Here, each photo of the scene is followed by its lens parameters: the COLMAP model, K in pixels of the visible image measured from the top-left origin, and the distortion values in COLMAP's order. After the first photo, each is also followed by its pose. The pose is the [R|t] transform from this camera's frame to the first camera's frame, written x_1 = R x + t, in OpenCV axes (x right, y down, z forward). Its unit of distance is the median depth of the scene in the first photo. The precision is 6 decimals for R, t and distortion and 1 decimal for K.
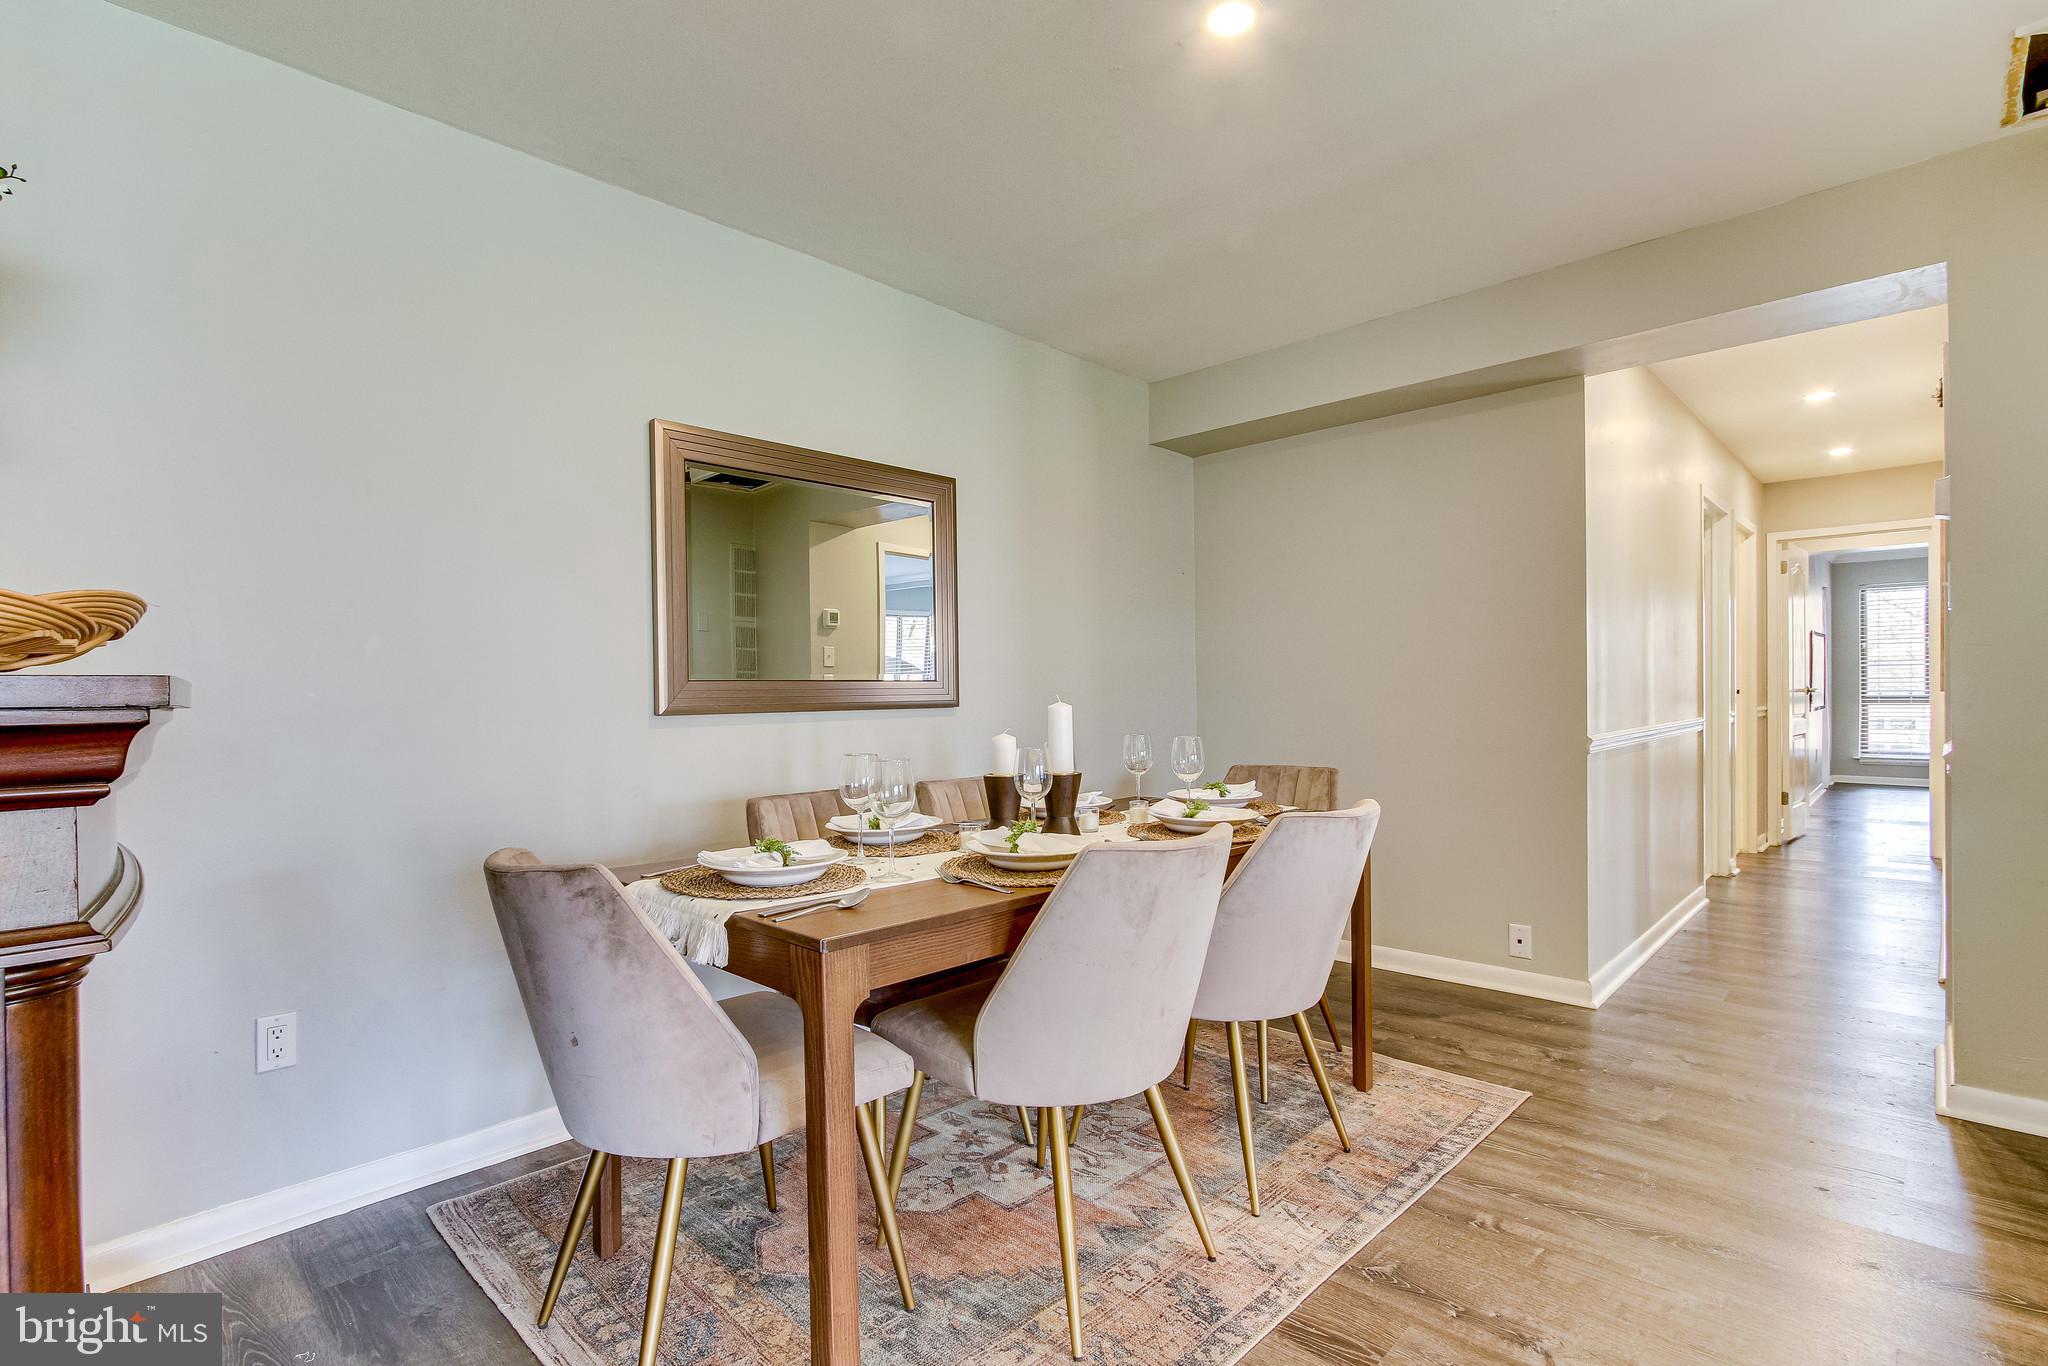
lens RADIAL K [[961.6, 0, 1038.4], [0, 961.6, 694.6], [0, 0, 1]] dist [-0.001911, -0.000237]
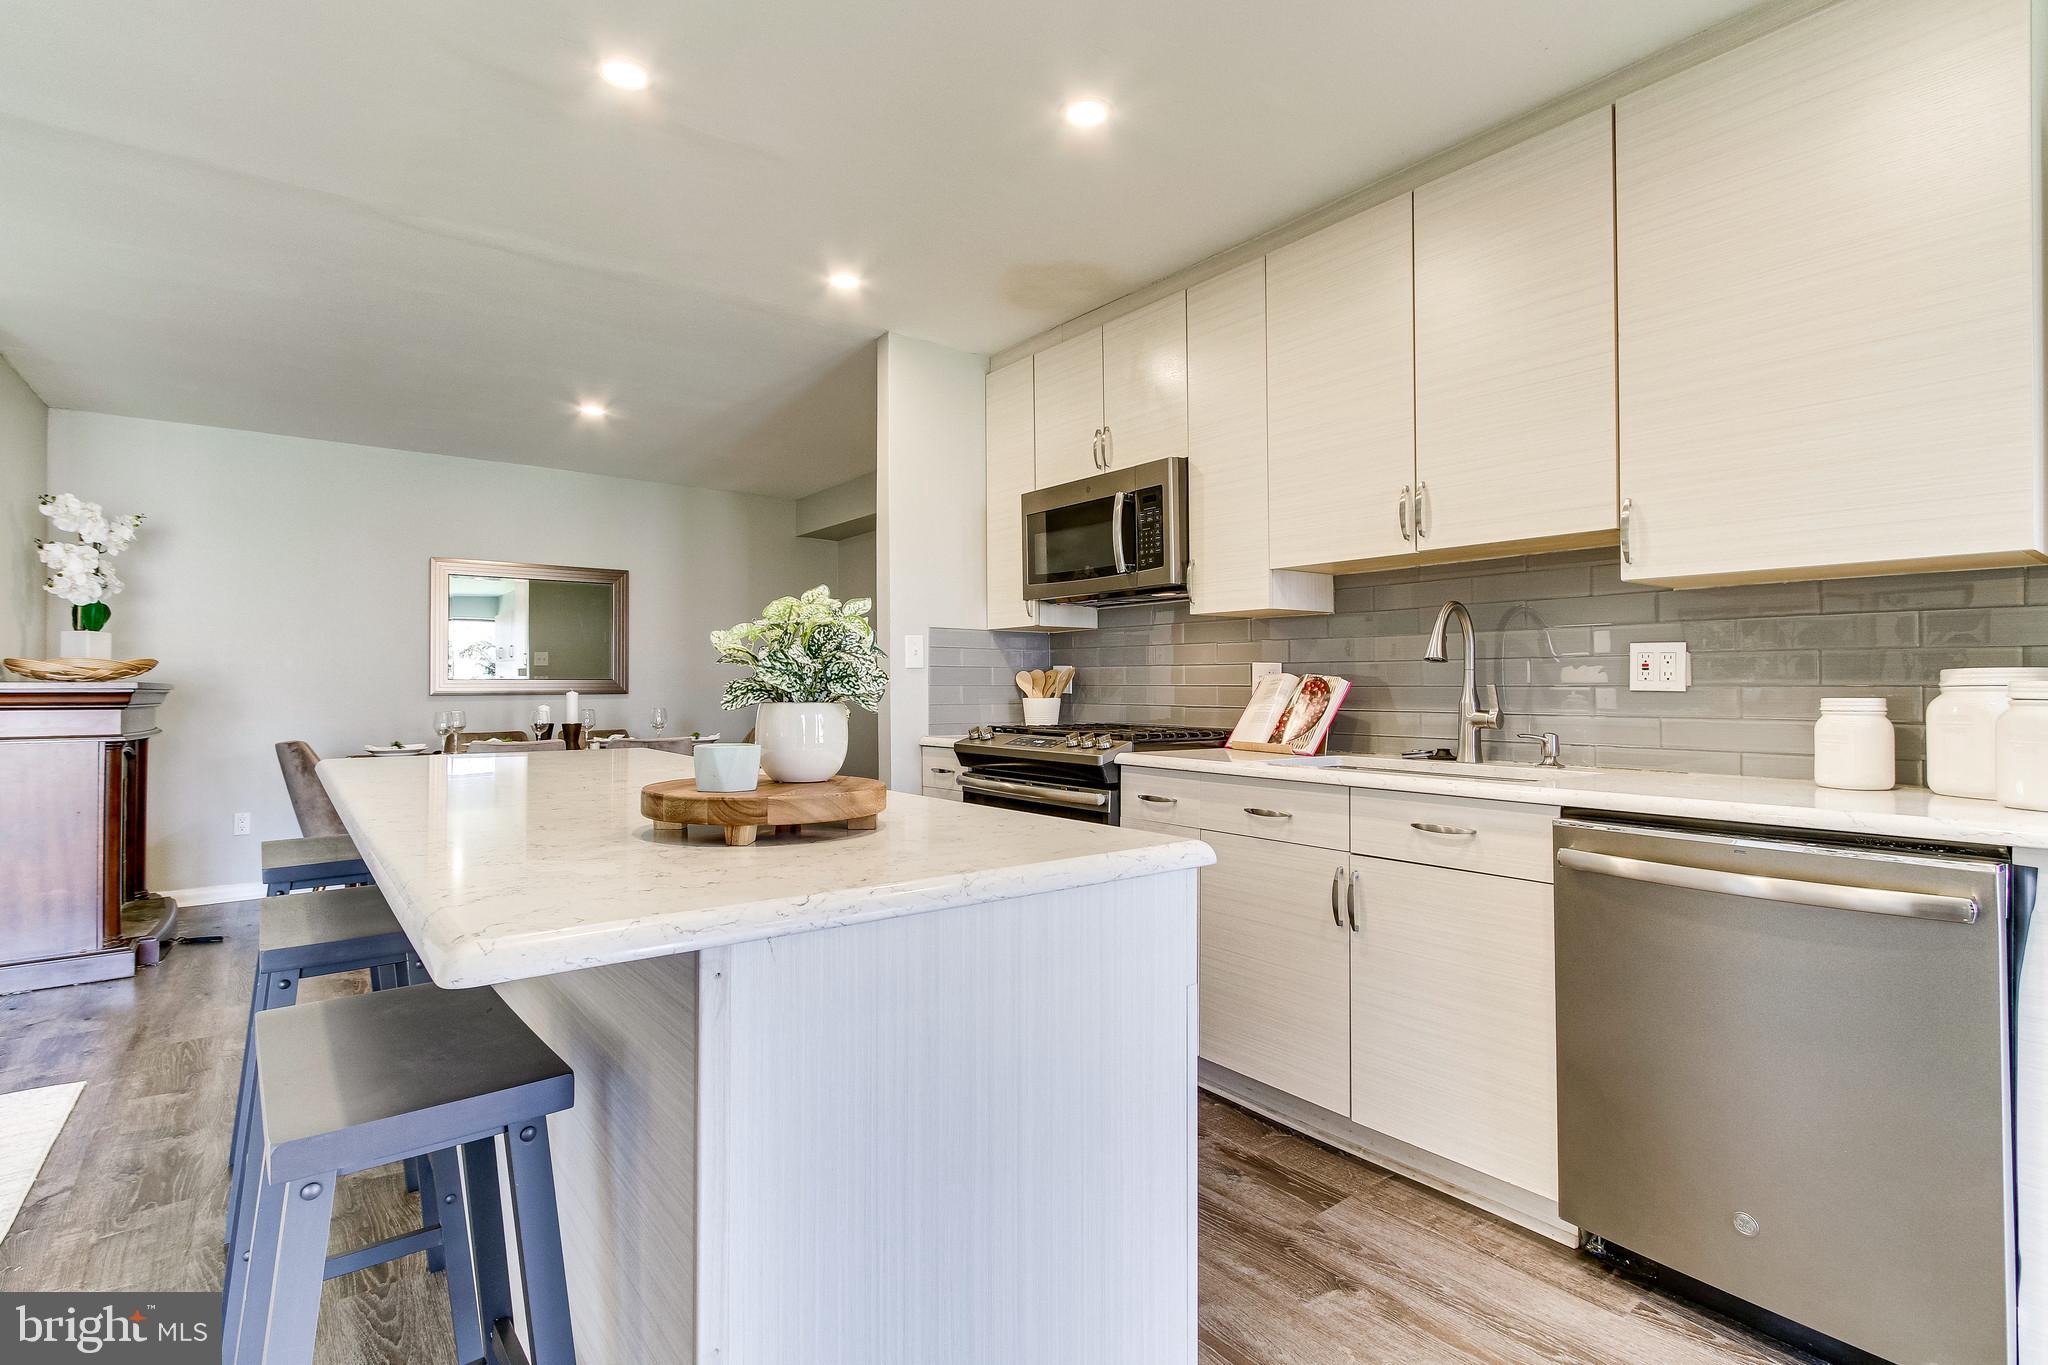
lens RADIAL K [[963.6, 0, 1024.0], [0, 963.6, 682.5], [0, 0, 1]] dist [0.000613, 0.000095]
pose [[0.987603, 0.005498, -0.156873, 0.758261], [-0.007061, 0.999931, -0.009412, -0.001443], [0.156811, 0.010403, 0.987574, -0.552022]]
